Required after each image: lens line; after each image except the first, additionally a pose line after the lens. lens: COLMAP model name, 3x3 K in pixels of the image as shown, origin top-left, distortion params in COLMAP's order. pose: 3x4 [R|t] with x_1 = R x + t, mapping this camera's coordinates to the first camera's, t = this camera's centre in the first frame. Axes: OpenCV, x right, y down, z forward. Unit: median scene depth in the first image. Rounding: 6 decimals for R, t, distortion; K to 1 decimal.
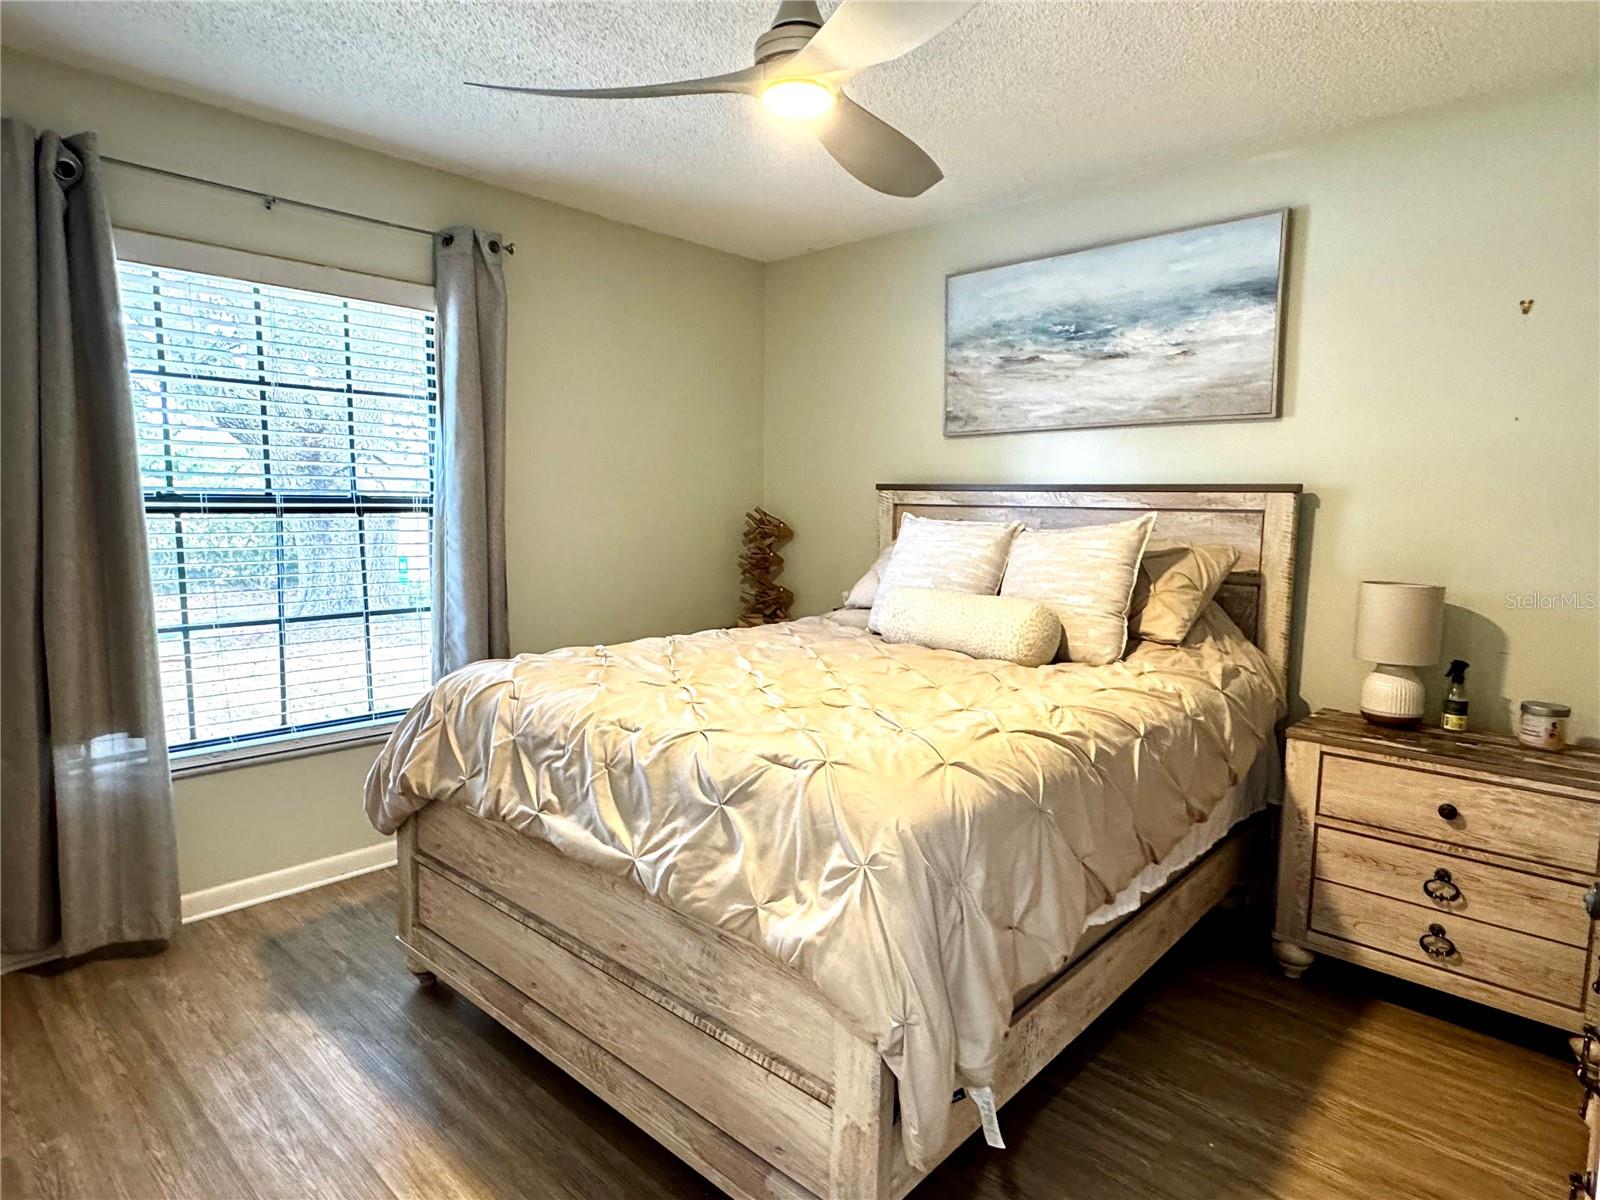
lens RADIAL K [[909.2, 0, 795.1], [0, 909.2, 595.8], [0, 0, 1]] dist [-0.006152, 0.003598]
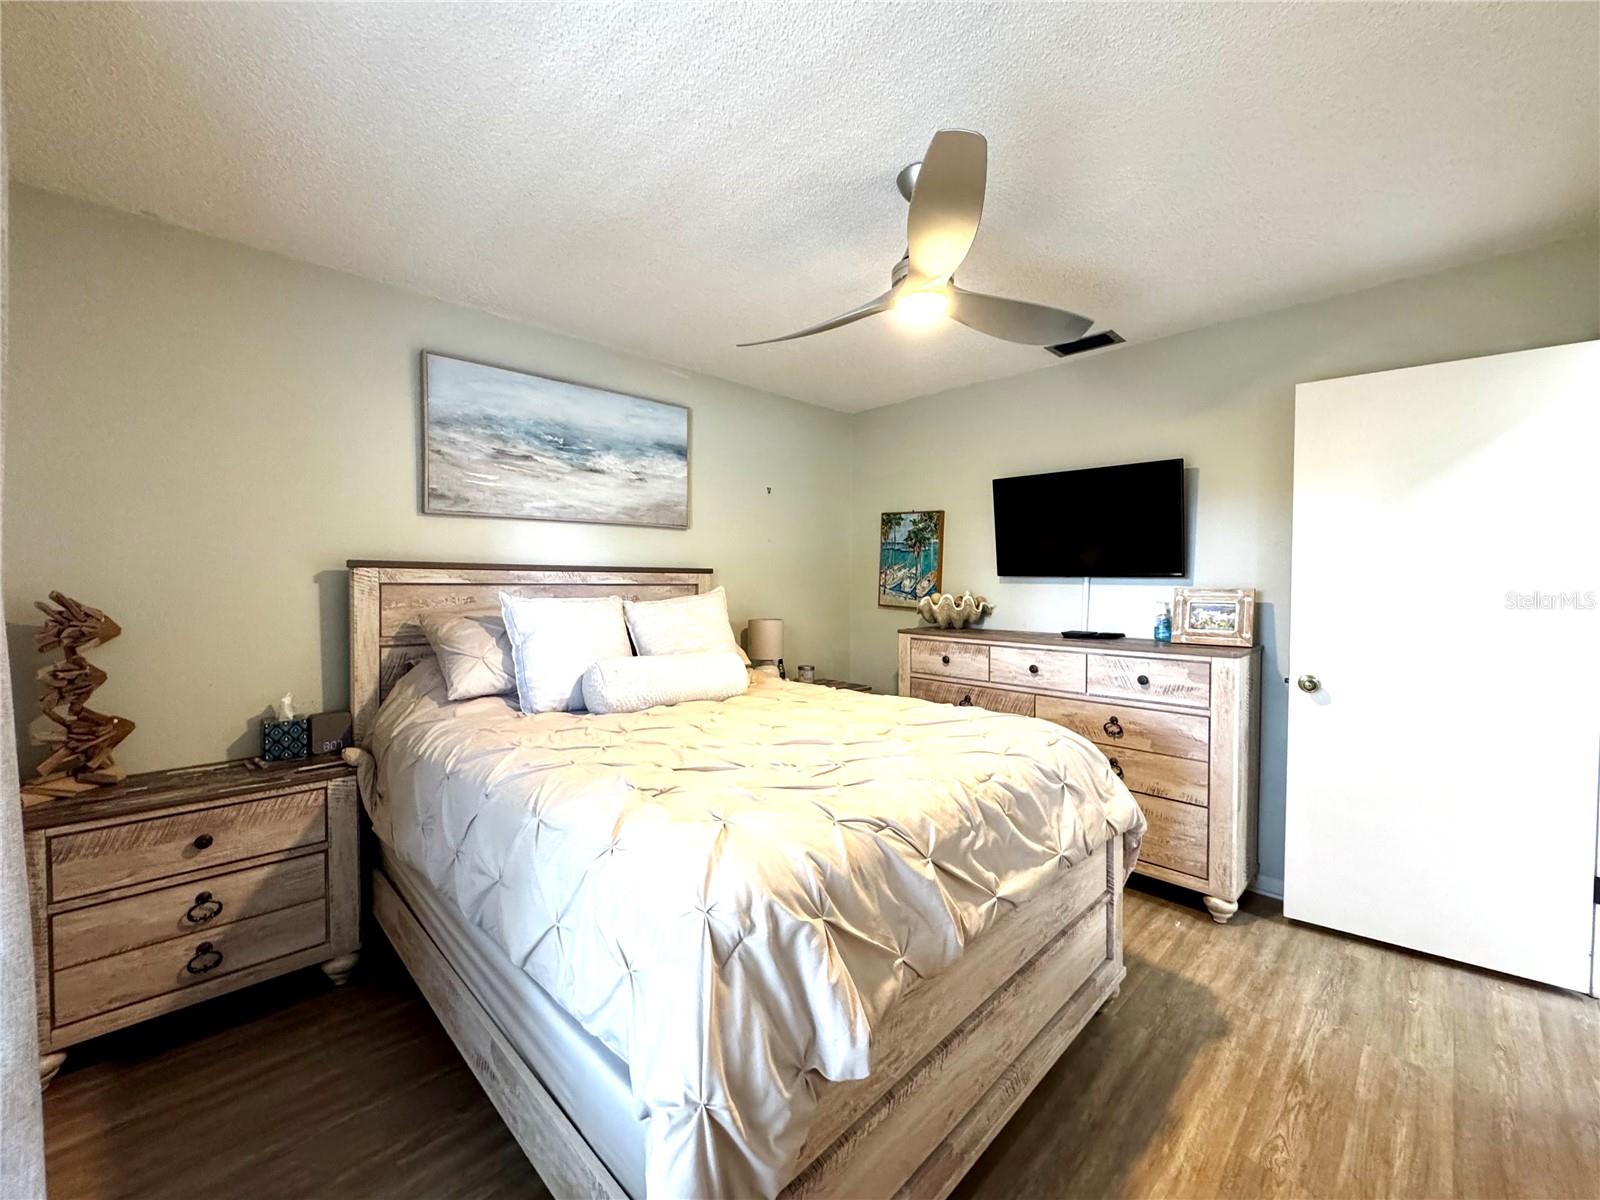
lens RADIAL K [[640.8, 0, 793.5], [0, 640.8, 600.2], [0, 0, 1]] dist [-0.001726, -0.000193]
pose [[0.054905, -0.042219, 0.997599, -0.563589], [0.098001, 0.994510, 0.036695, -0.078319], [-0.993671, 0.095751, 0.058741, 0.652432]]
